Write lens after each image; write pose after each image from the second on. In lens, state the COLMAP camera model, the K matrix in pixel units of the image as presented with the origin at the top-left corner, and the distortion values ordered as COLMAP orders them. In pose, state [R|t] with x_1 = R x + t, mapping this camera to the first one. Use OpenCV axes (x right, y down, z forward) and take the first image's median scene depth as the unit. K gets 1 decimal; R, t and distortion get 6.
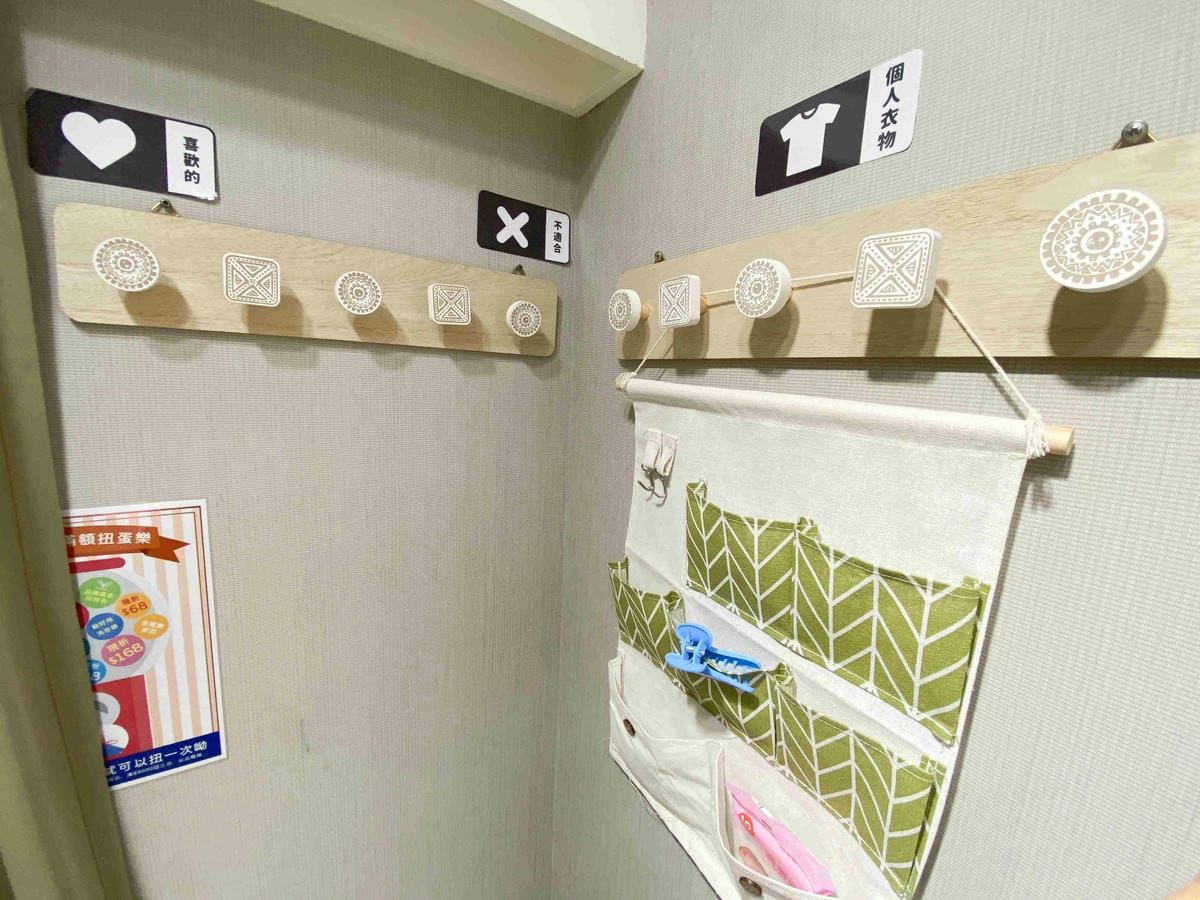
lens RADIAL K [[480.6, 0, 603.4], [0, 480.6, 445.9], [0, 0, 1]] dist [0.026602, -0.024704]
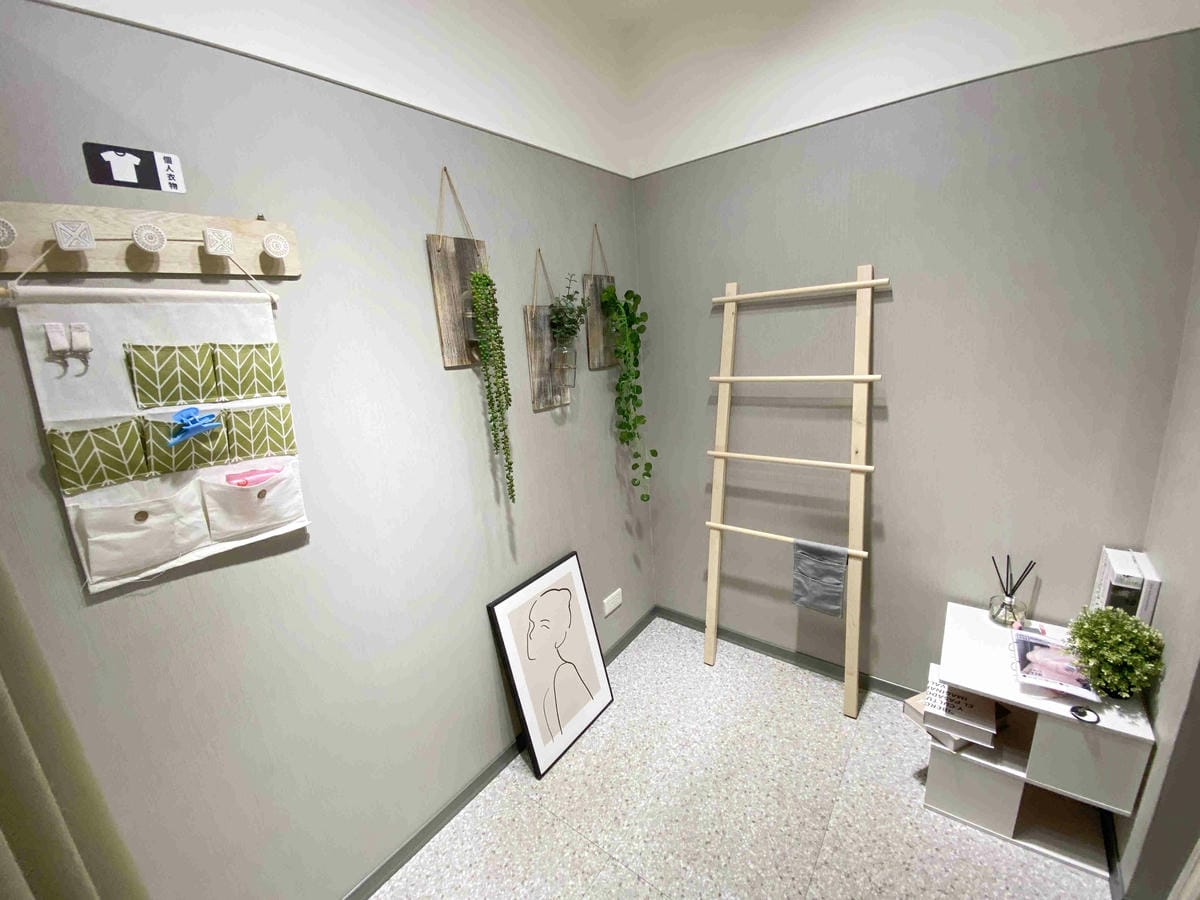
lens RADIAL K [[480.6, 0, 603.4], [0, 480.6, 445.9], [0, 0, 1]] dist [0.026602, -0.024704]
pose [[-0.340252, -0.247651, 0.907137, -2.328572], [0.196099, 0.924799, 0.326026, 0.209384], [-0.919660, 0.288819, -0.266101, -0.011070]]
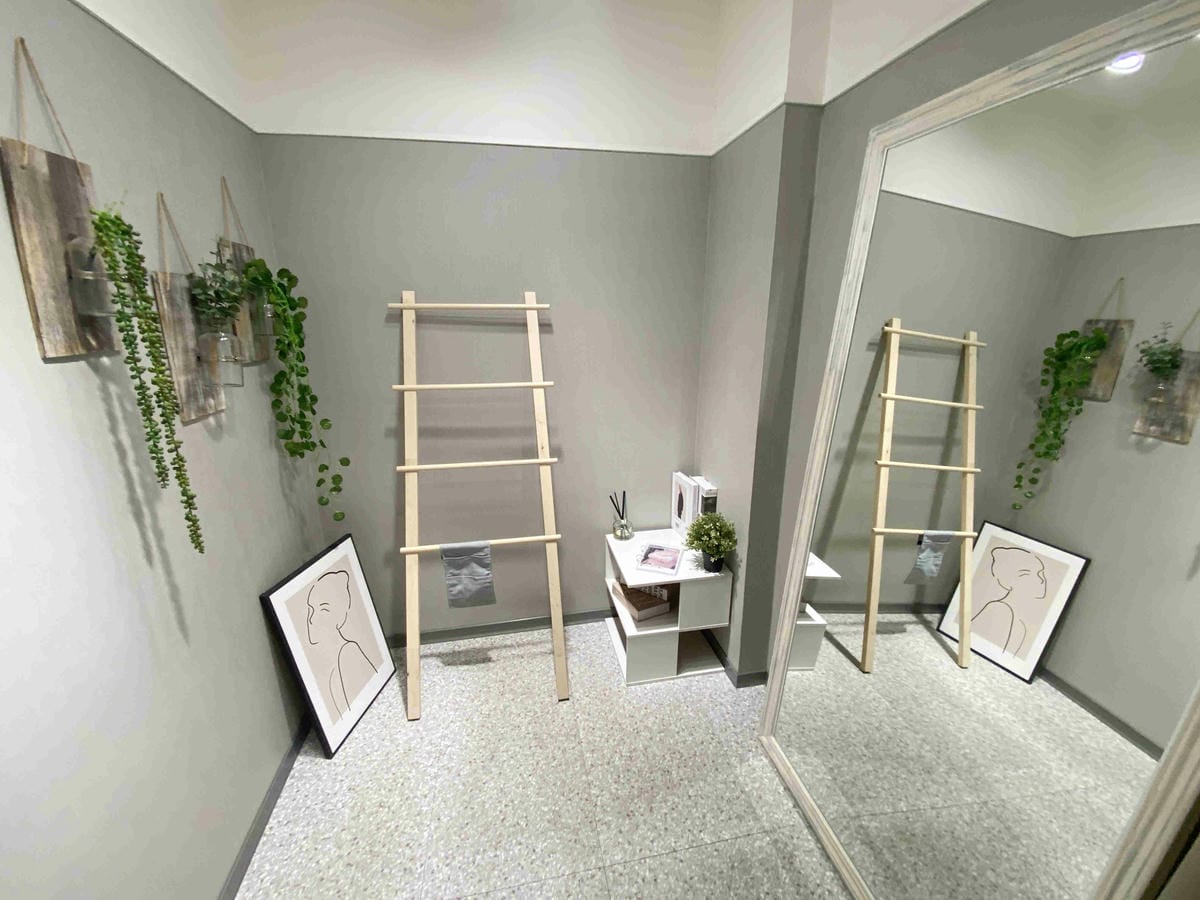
lens RADIAL K [[480.6, 0, 603.4], [0, 480.6, 445.9], [0, 0, 1]] dist [0.026602, -0.024704]
pose [[-0.925185, -0.141394, 0.352192, -1.704461], [0.017354, 0.911274, 0.411436, 0.141604], [-0.379118, 0.386766, -0.840643, 0.845010]]
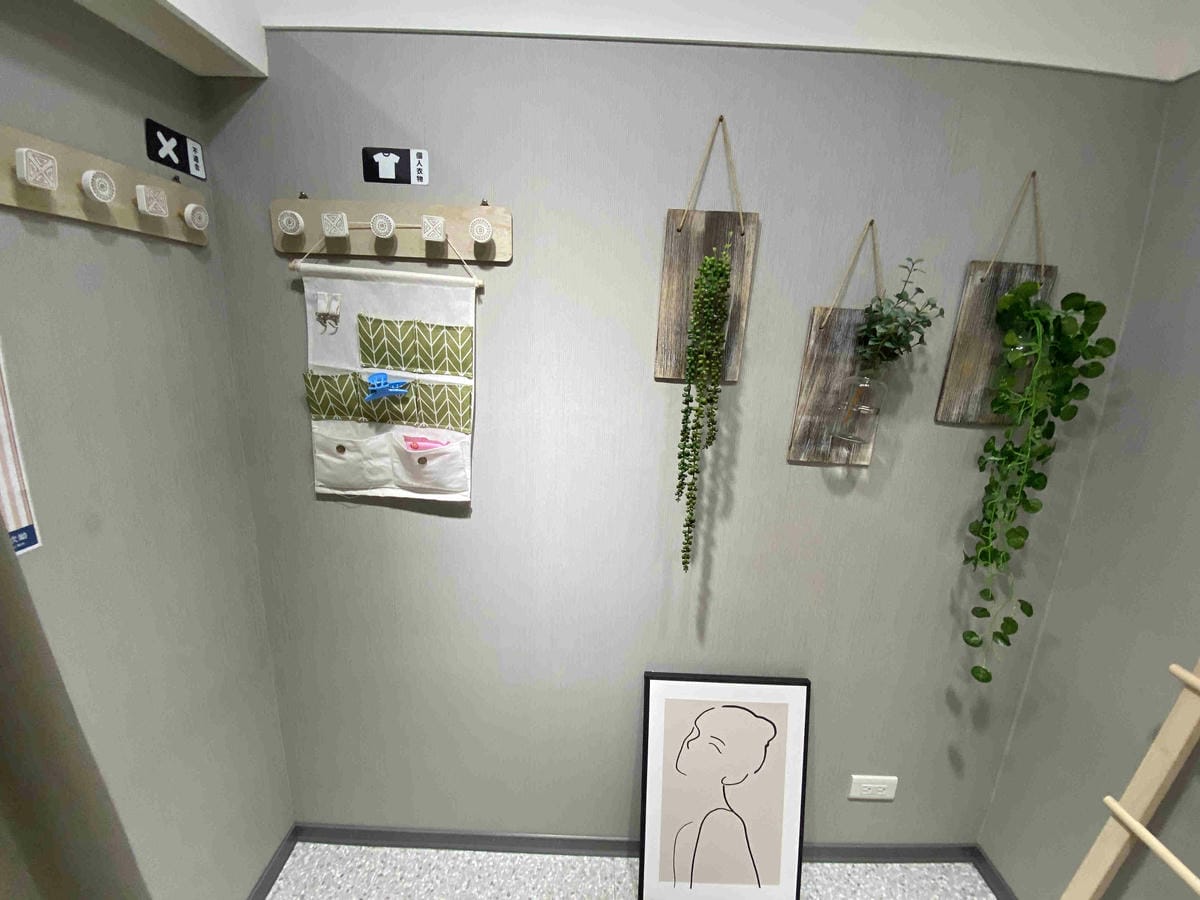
lens RADIAL K [[480.6, 0, 603.4], [0, 480.6, 445.9], [0, 0, 1]] dist [0.026602, -0.024704]
pose [[0.549804, -0.214714, 0.807226, -1.226354], [0.110495, 0.976600, 0.184507, 0.421643], [-0.827953, -0.012248, 0.560664, -1.276533]]
